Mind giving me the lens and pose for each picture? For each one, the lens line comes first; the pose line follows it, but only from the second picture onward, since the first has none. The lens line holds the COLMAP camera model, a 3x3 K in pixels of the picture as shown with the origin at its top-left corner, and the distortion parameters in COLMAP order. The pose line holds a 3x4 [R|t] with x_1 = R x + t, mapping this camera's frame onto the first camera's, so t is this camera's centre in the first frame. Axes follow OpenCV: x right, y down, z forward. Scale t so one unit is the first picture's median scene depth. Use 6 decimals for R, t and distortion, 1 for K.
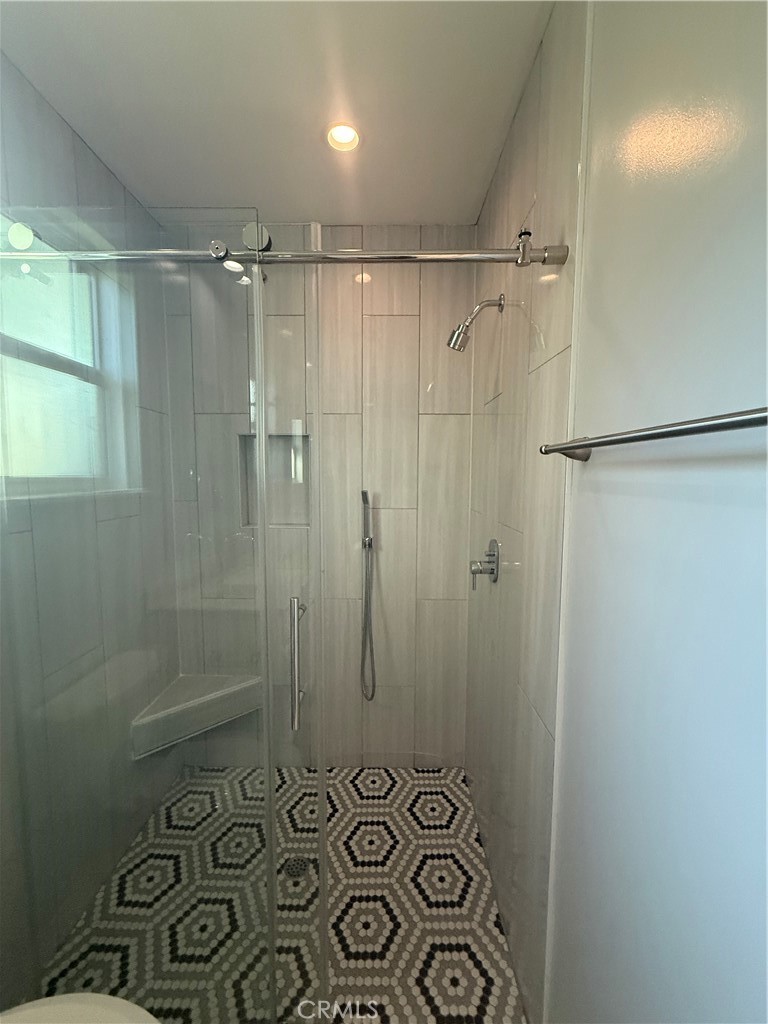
lens RADIAL K [[409.9, 0, 382.5], [0, 409.9, 509.2], [0, 0, 1]] dist [-0.000282, 0.000064]
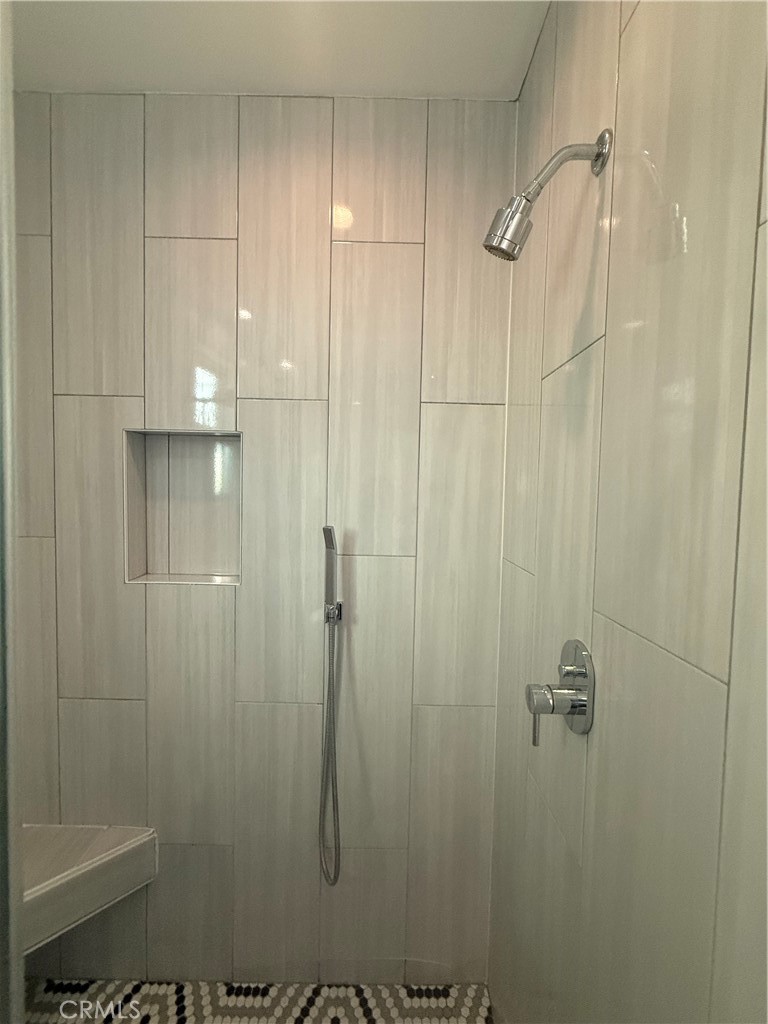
lens RADIAL K [[409.9, 0, 383.0], [0, 409.9, 513.6], [0, 0, 1]] dist [-0.000282, 0.000064]
pose [[0.999625, 0.017085, 0.021386, 0.021410], [-0.016078, 0.998791, -0.046447, -0.035850], [-0.022153, 0.046086, 0.998692, 0.388929]]
